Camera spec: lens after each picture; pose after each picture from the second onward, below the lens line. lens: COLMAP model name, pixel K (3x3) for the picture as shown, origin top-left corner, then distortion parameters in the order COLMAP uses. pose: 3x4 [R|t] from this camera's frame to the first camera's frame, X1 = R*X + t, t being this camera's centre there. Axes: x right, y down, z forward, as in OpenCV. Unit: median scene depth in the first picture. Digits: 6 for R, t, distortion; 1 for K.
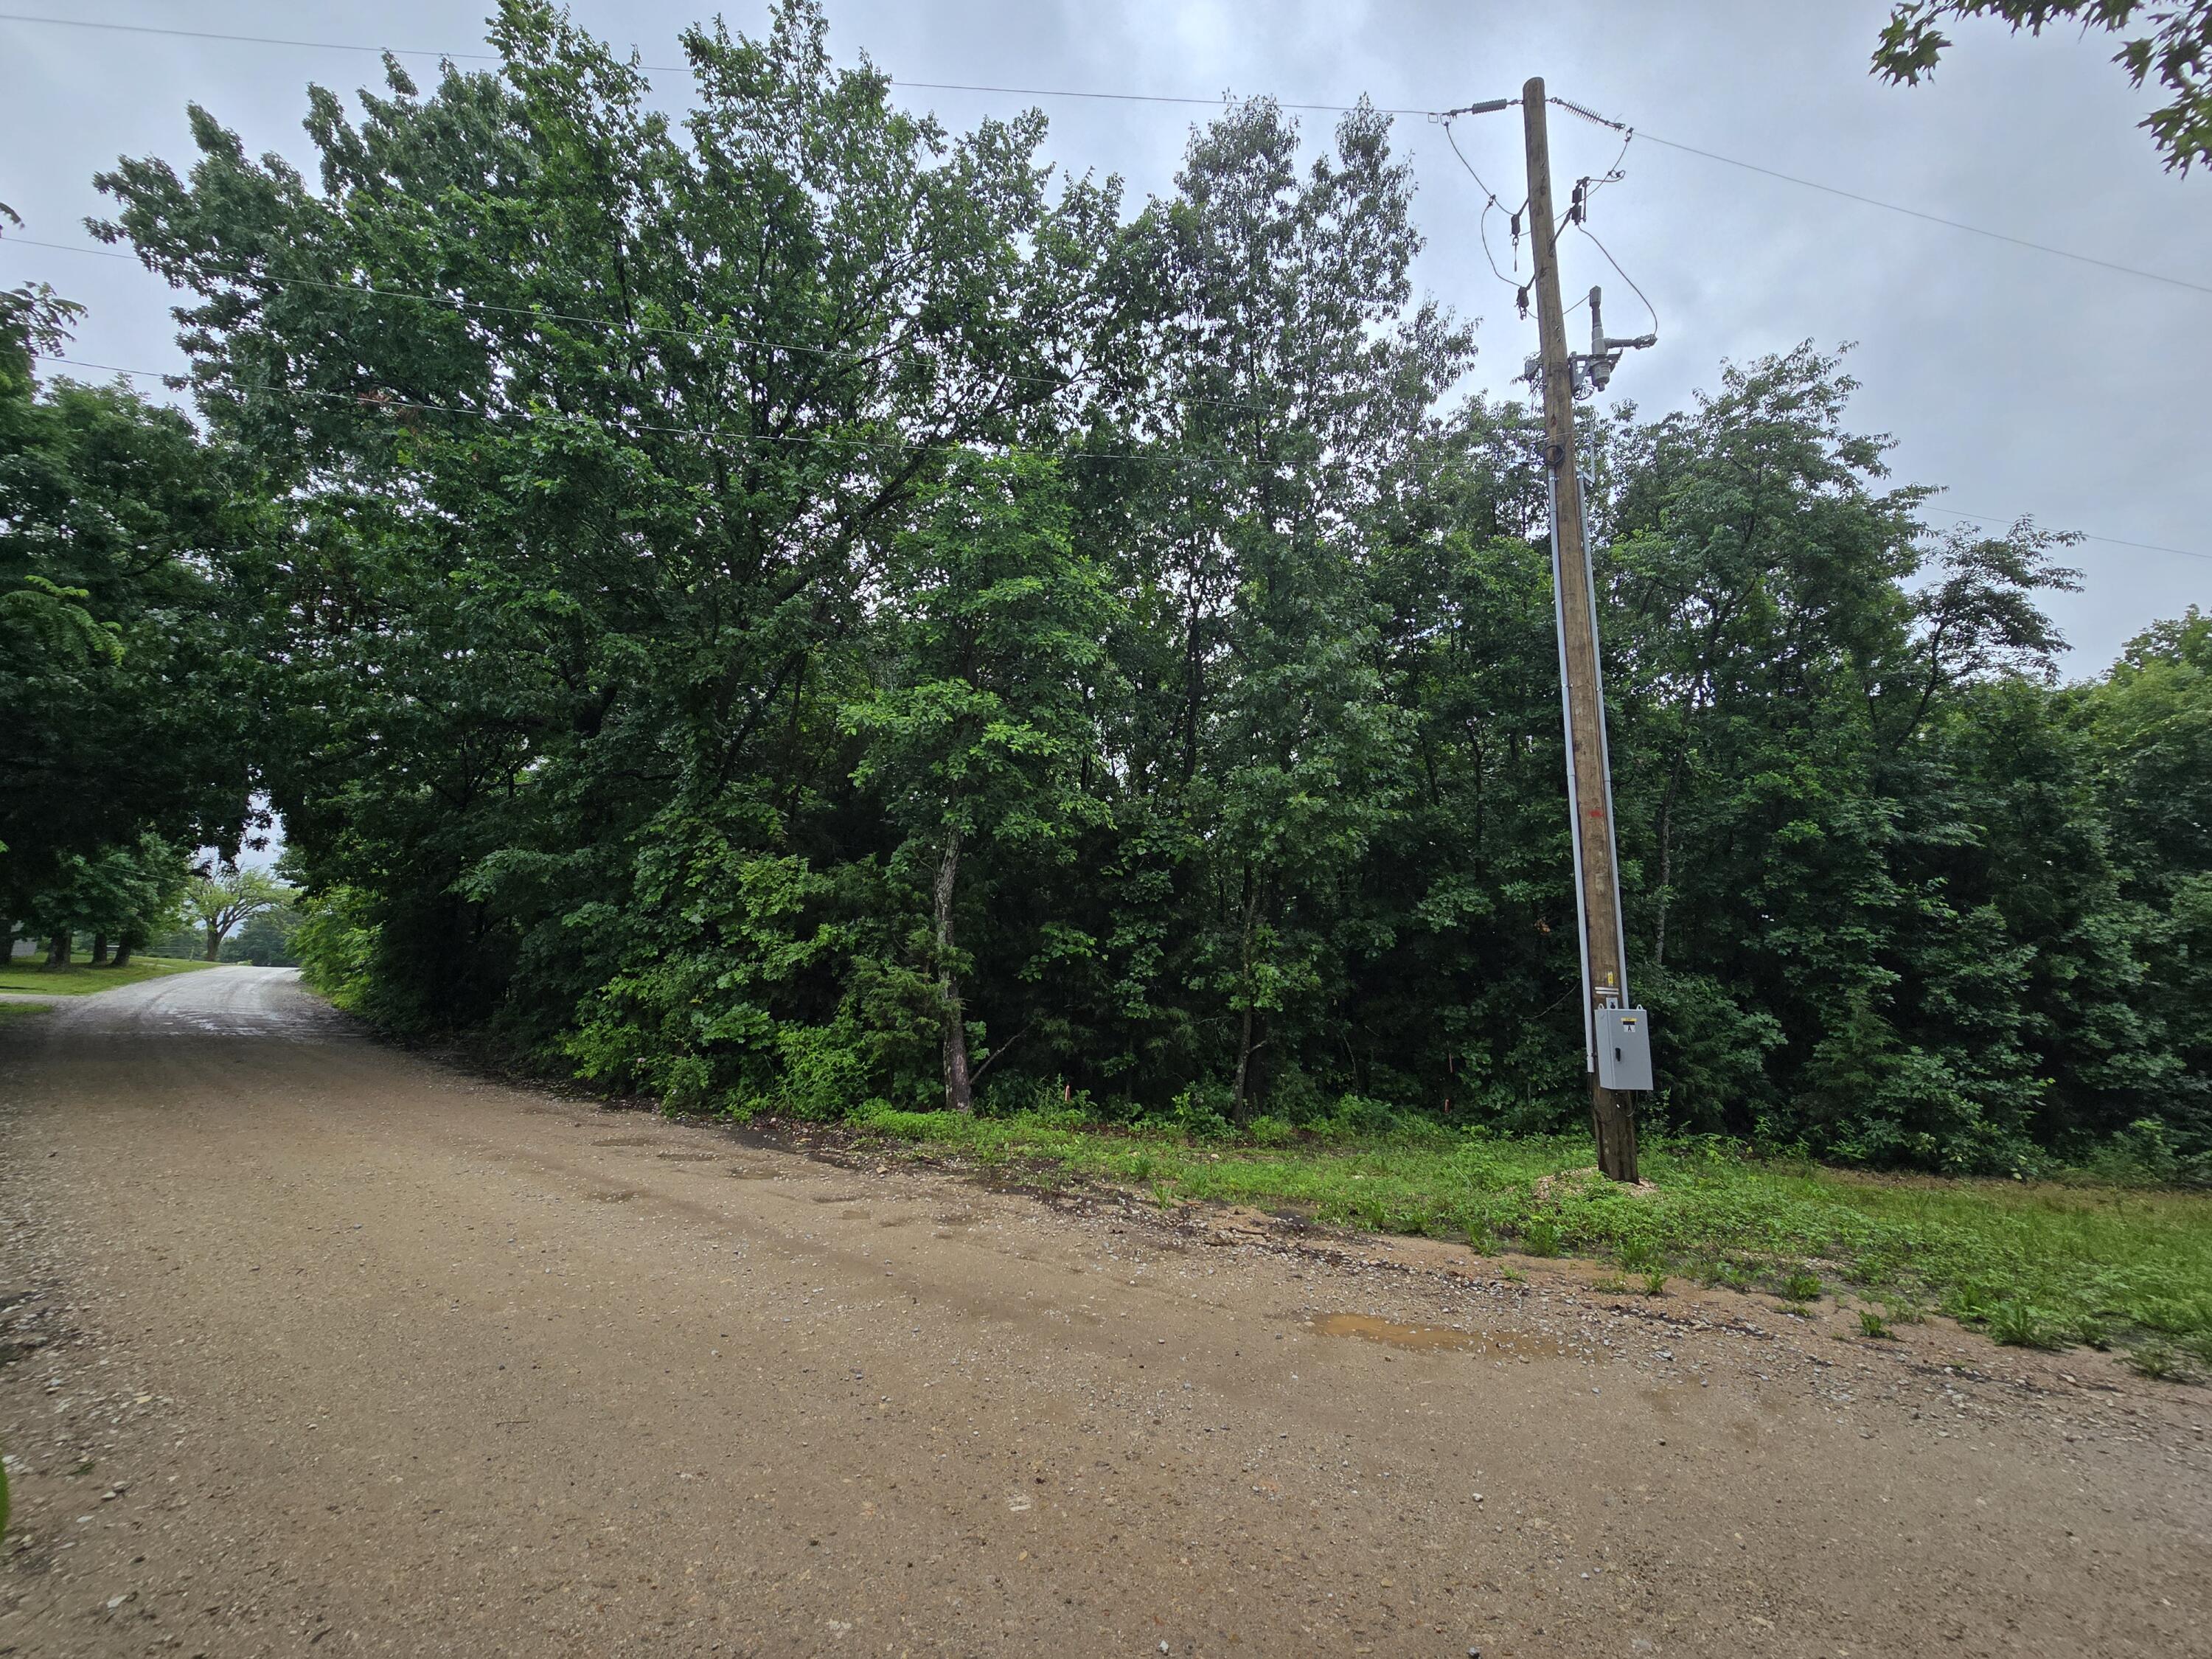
lens RADIAL K [[903.2, 0, 1099.9], [0, 903.2, 817.2], [0, 0, 1]] dist [-0.001627, 0.000158]
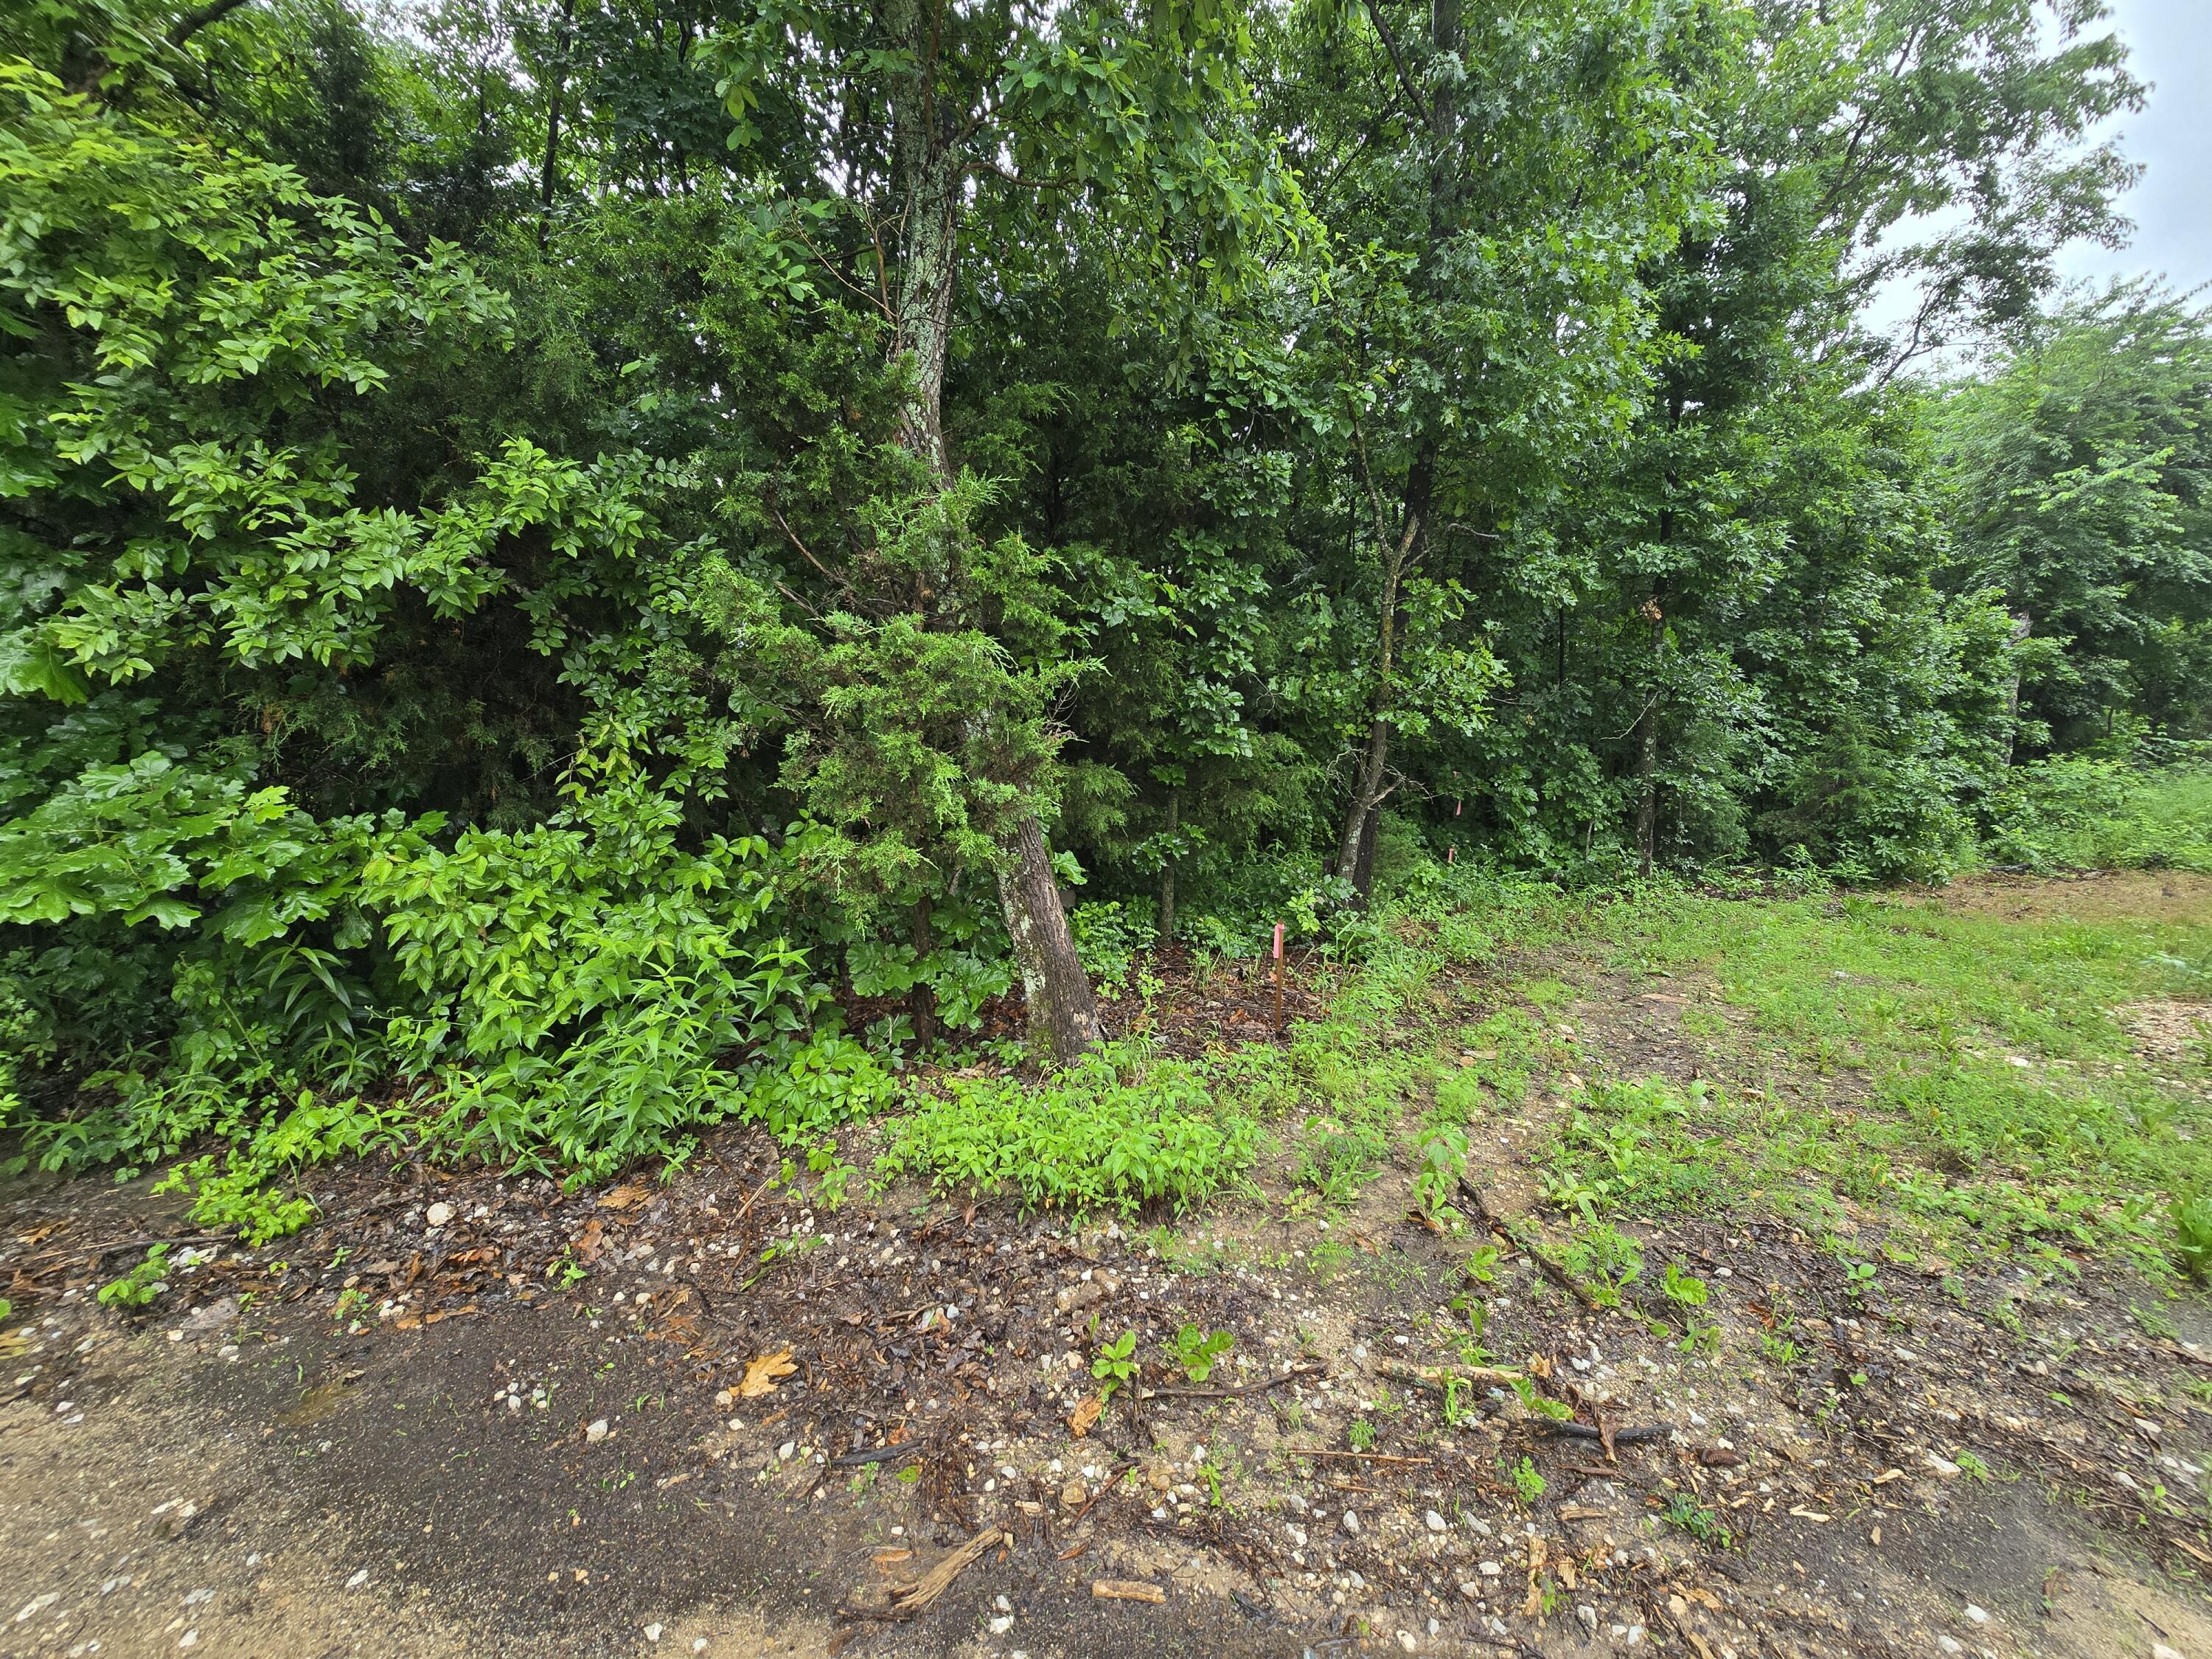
lens RADIAL K [[905.2, 0, 1105.7], [0, 905.2, 813.3], [0, 0, 1]] dist [-0.005993, 0.001645]
pose [[0.872900, -0.065769, 0.483446, -0.277468], [-0.075713, 0.960609, 0.267390, 0.132339], [-0.481989, -0.270008, 0.833536, 0.649742]]
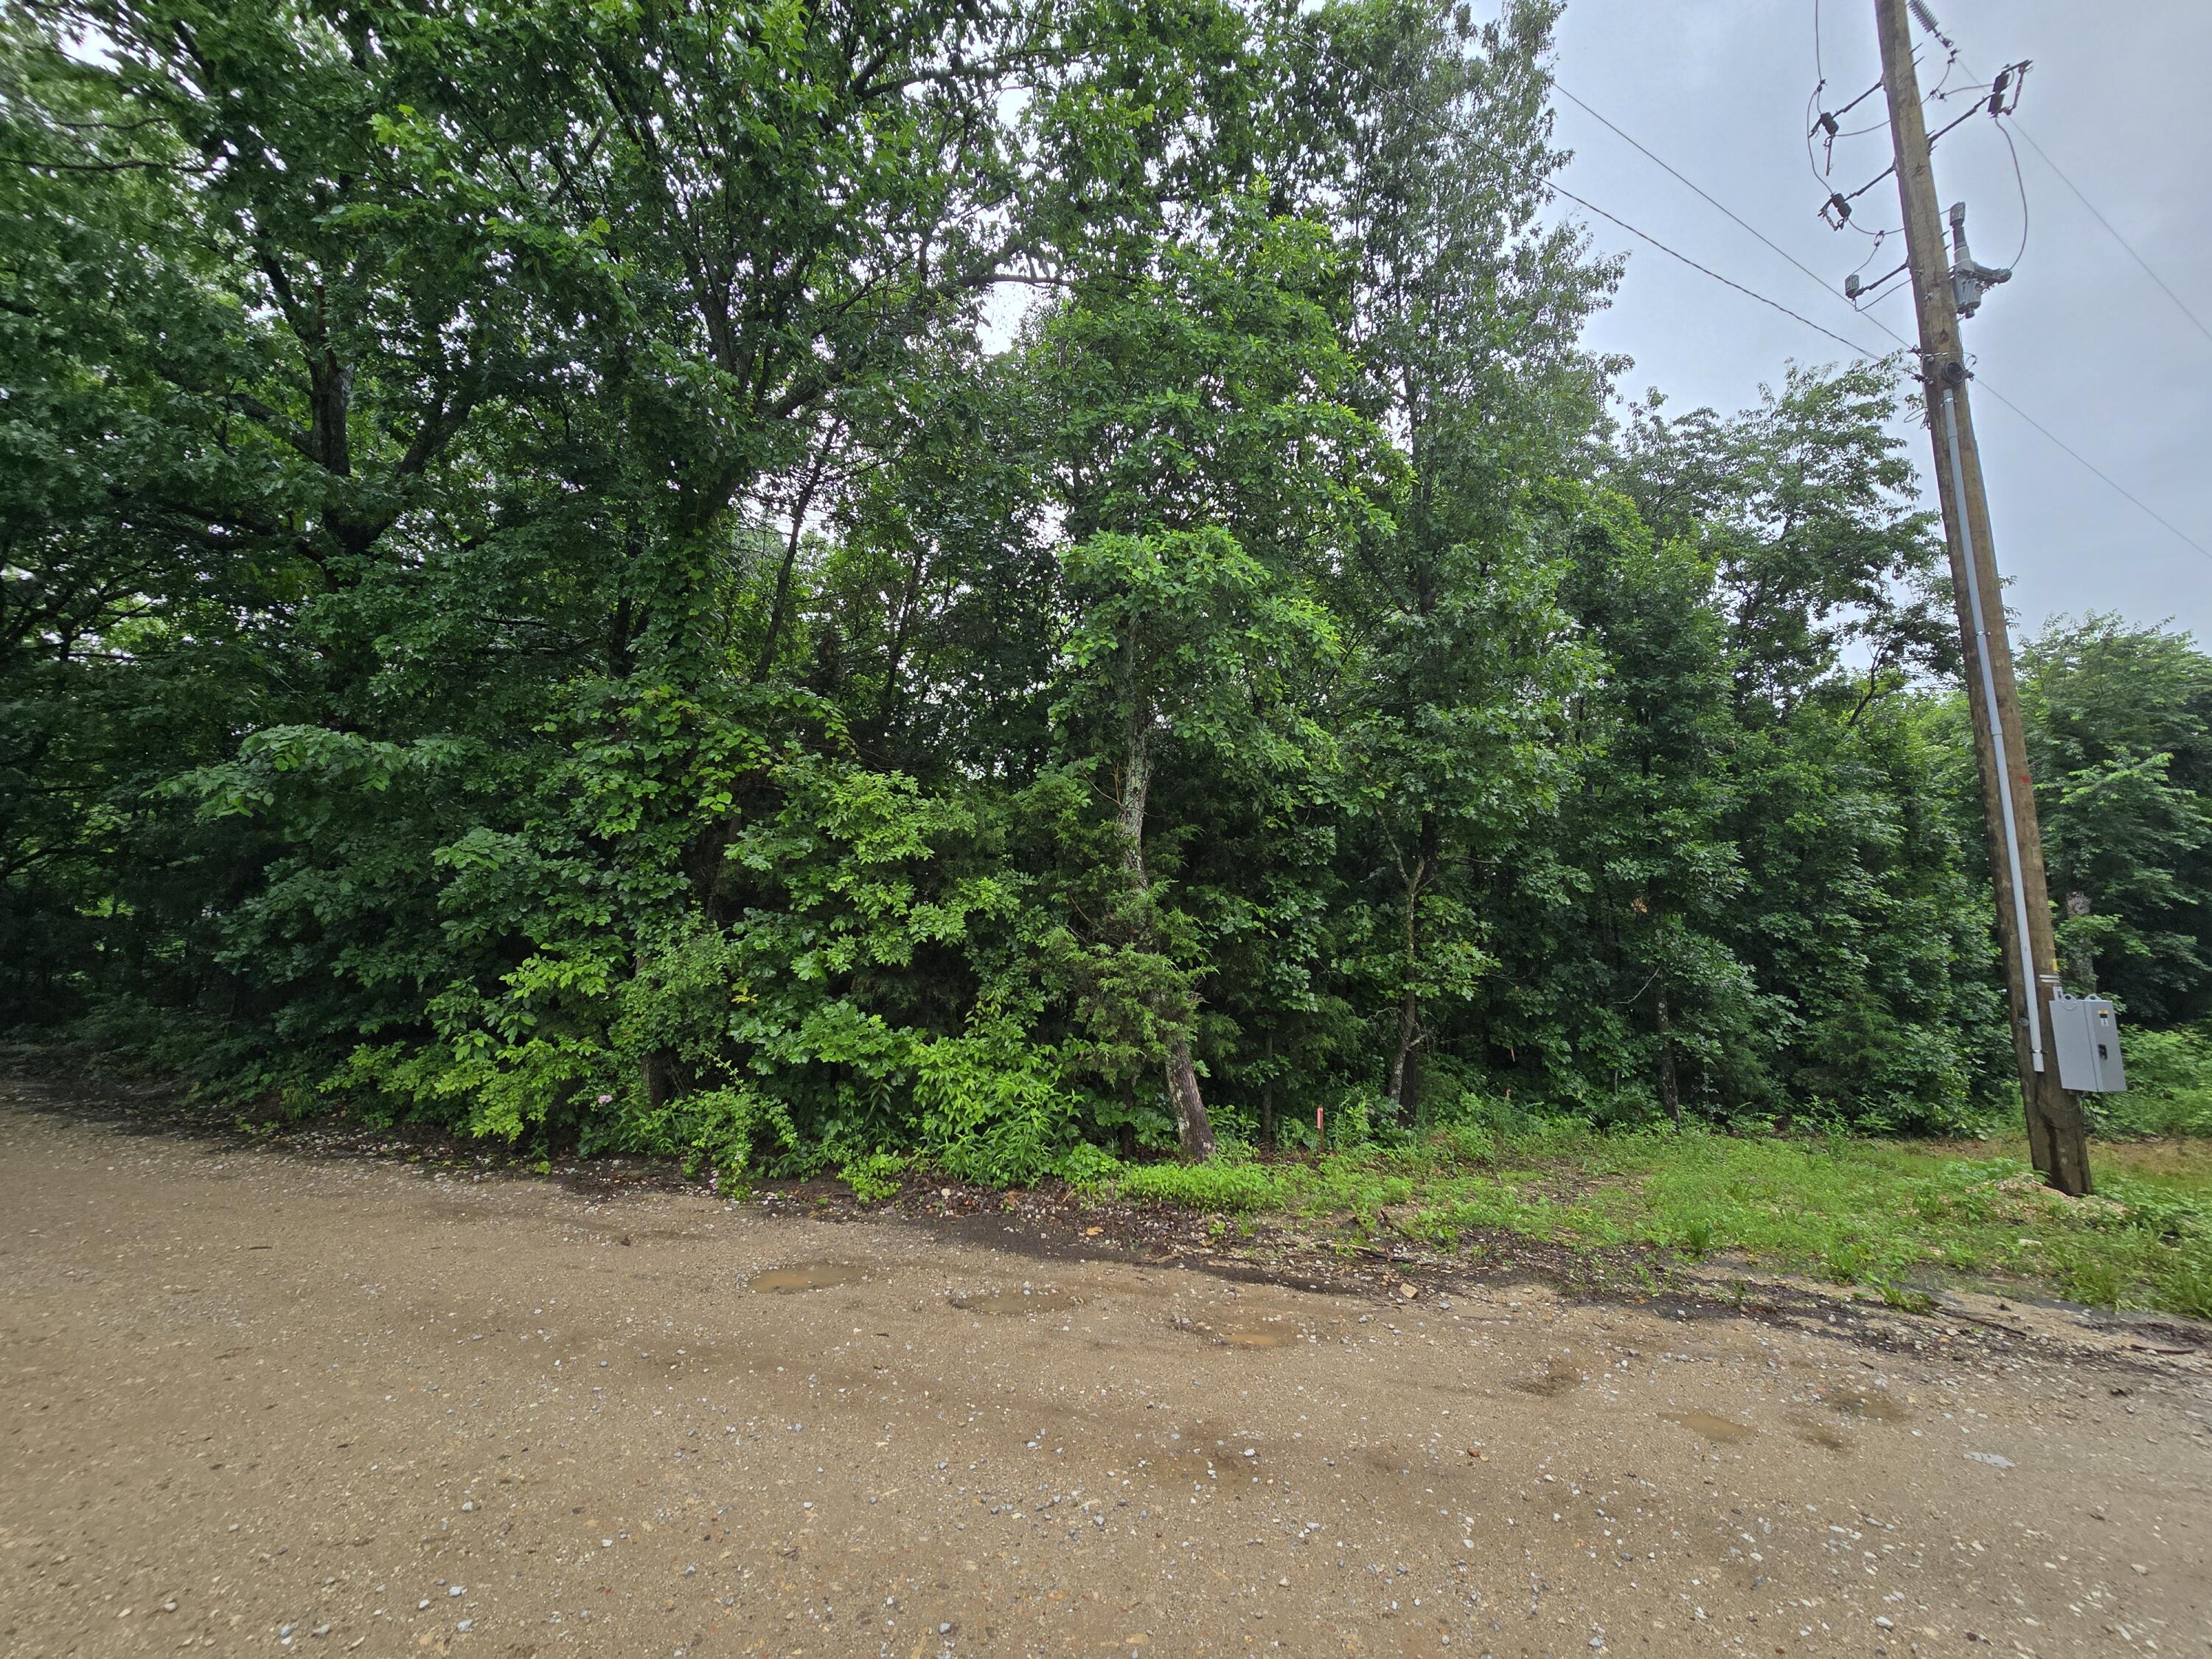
lens RADIAL K [[905.2, 0, 1105.7], [0, 905.2, 813.3], [0, 0, 1]] dist [-0.005993, 0.001645]
pose [[0.934078, 0.058246, 0.352287, -0.433013], [-0.065602, 0.997806, 0.008968, 0.058119], [-0.350991, -0.031487, 0.935849, 0.350433]]
